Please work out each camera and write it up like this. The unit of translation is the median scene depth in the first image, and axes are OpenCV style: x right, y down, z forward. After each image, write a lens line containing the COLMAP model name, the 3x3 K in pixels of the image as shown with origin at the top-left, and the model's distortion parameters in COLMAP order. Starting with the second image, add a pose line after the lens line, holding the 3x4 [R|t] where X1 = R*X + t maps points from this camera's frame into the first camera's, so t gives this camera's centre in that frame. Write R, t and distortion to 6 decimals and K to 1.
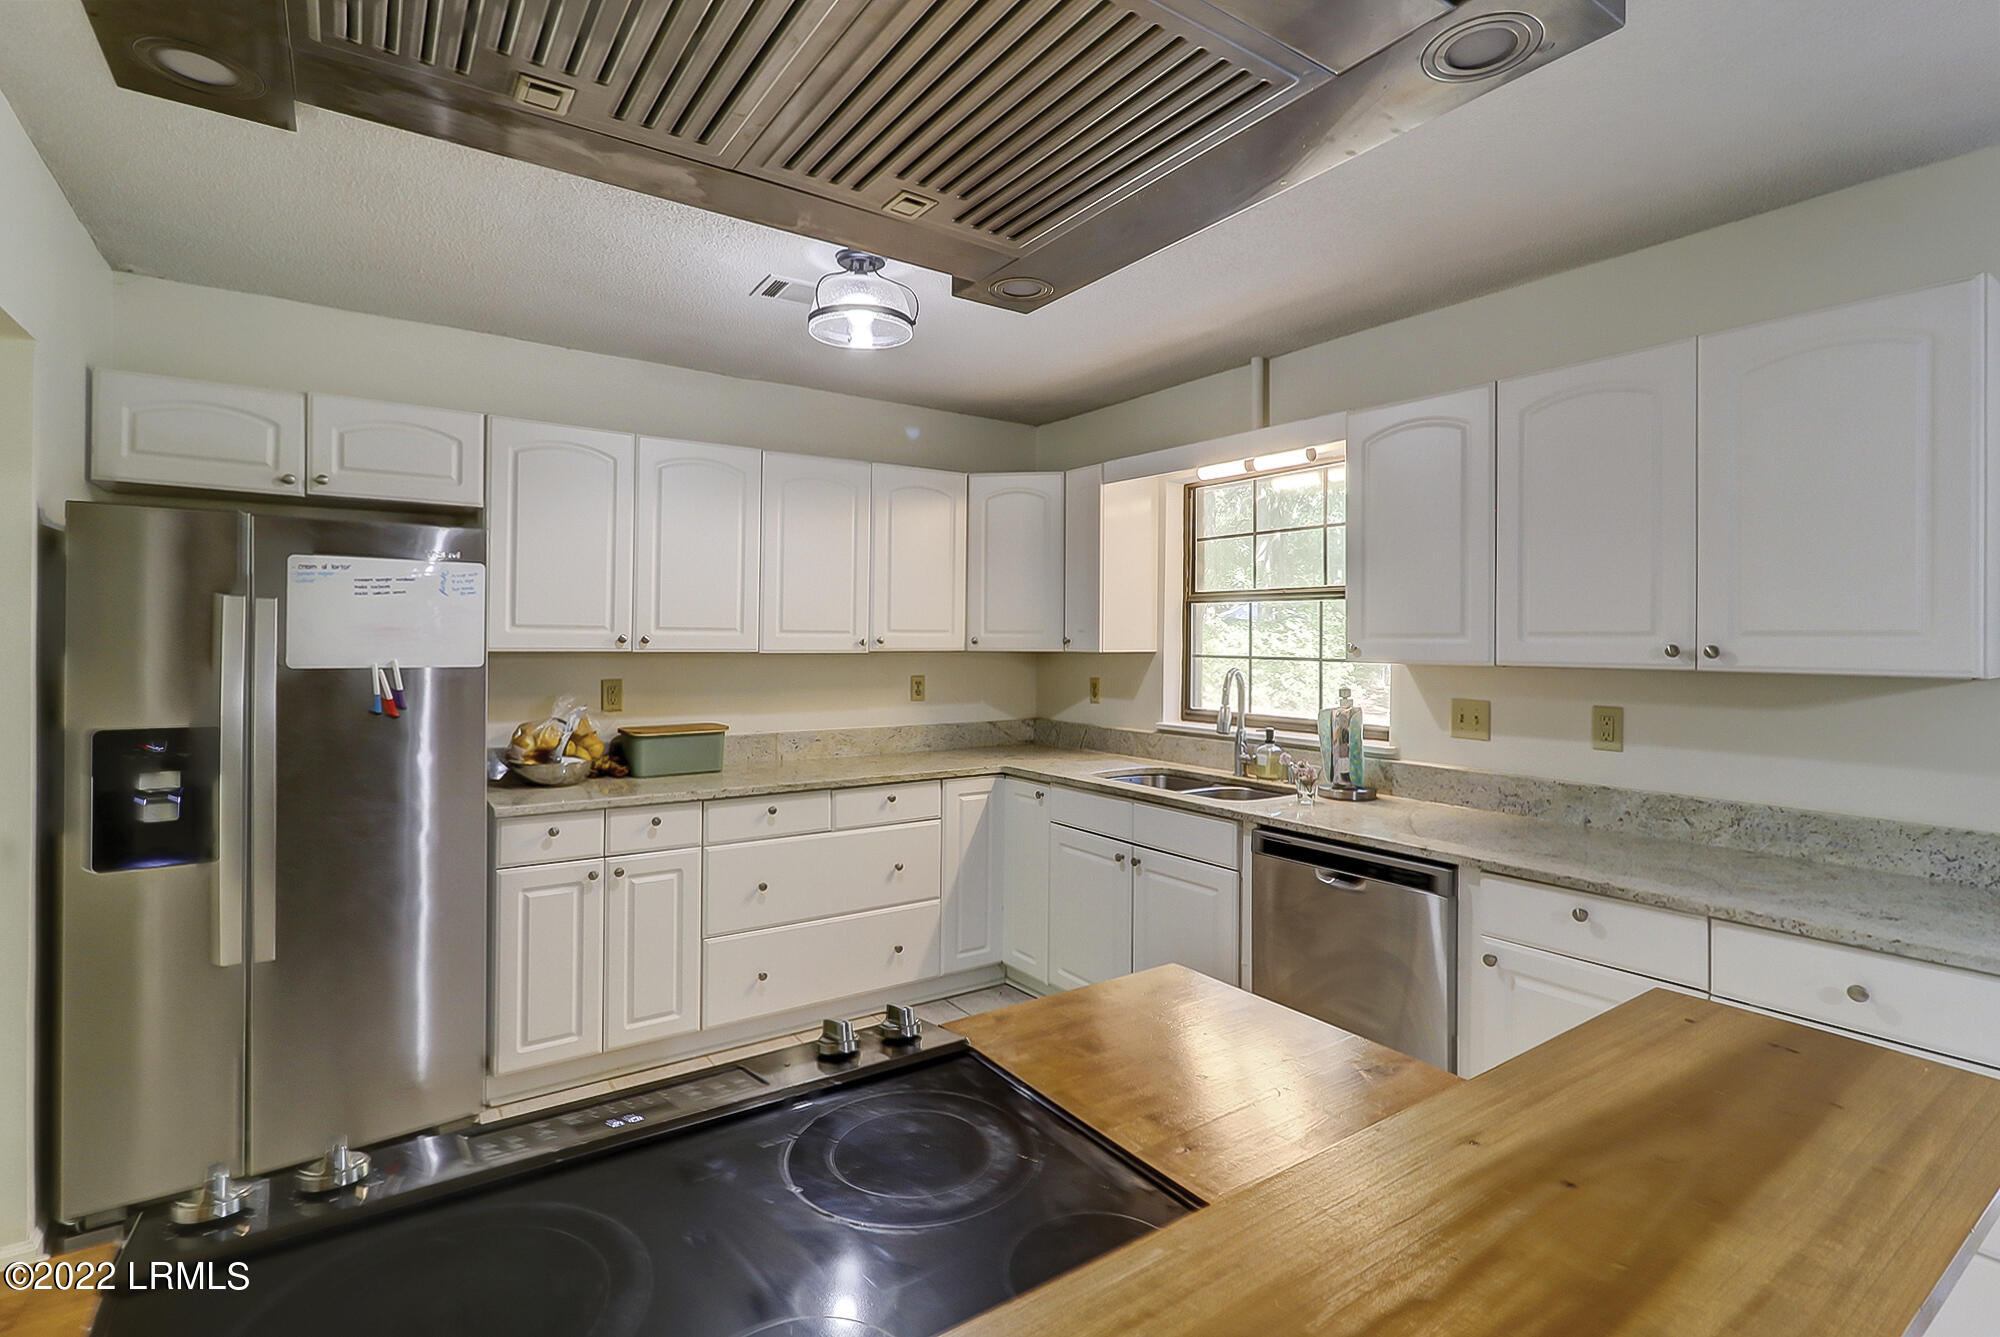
lens RADIAL K [[927.5, 0, 1024.1], [0, 927.5, 634.1], [0, 0, 1]] dist [-0.002027, -0.000488]
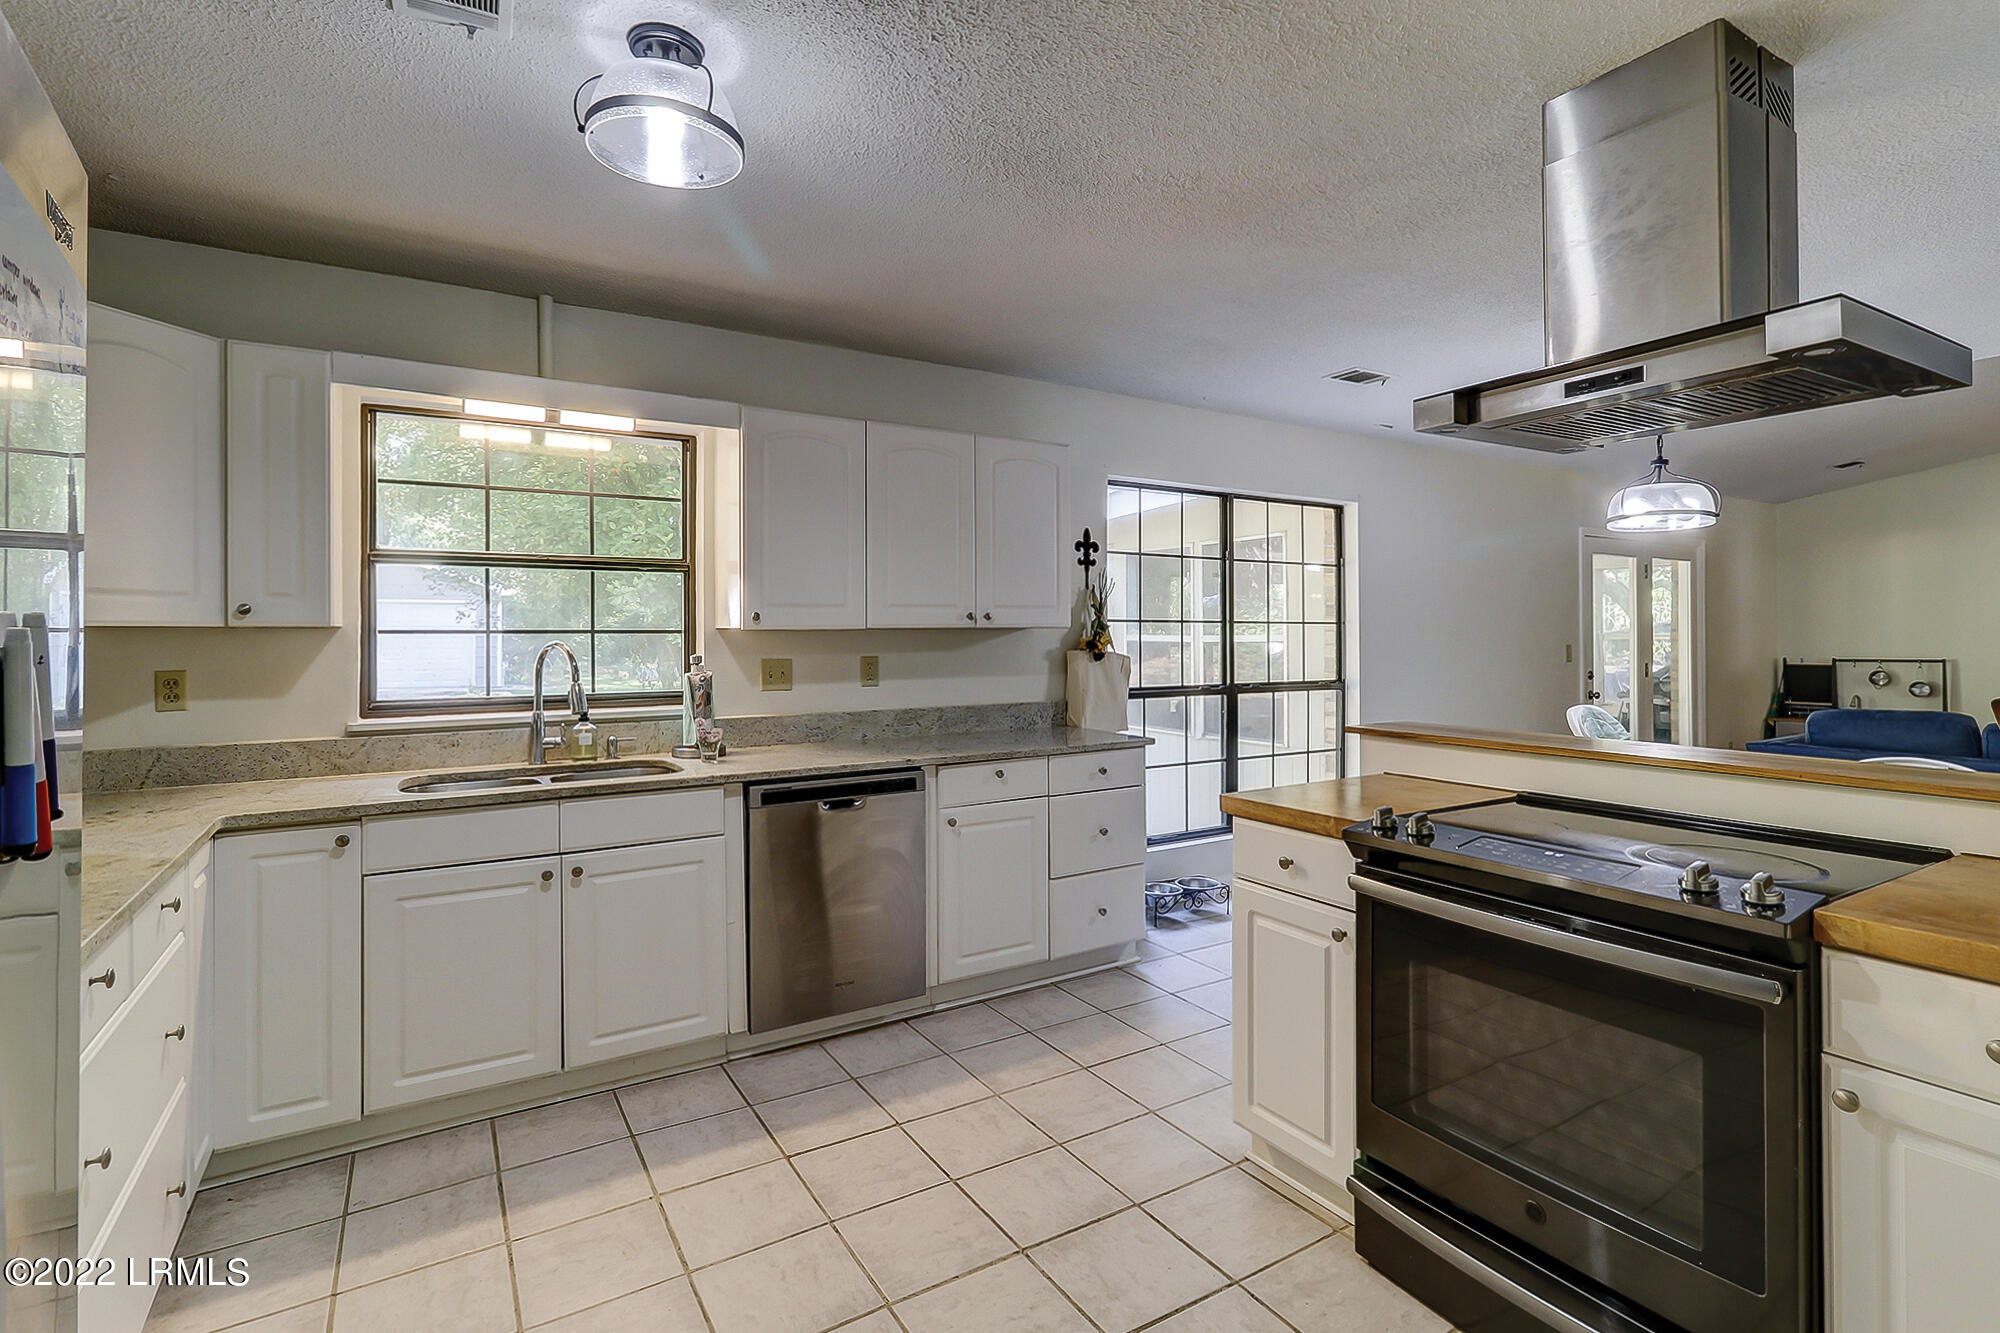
lens RADIAL K [[940.1, 0, 1005.8], [0, 940.1, 633.5], [0, 0, 1]] dist [0.002922, -0.000118]
pose [[0.092002, -0.016316, 0.995625, -0.784248], [-0.003061, 0.999856, 0.016668, 0.015137], [-0.995754, -0.004581, 0.091939, 0.603877]]
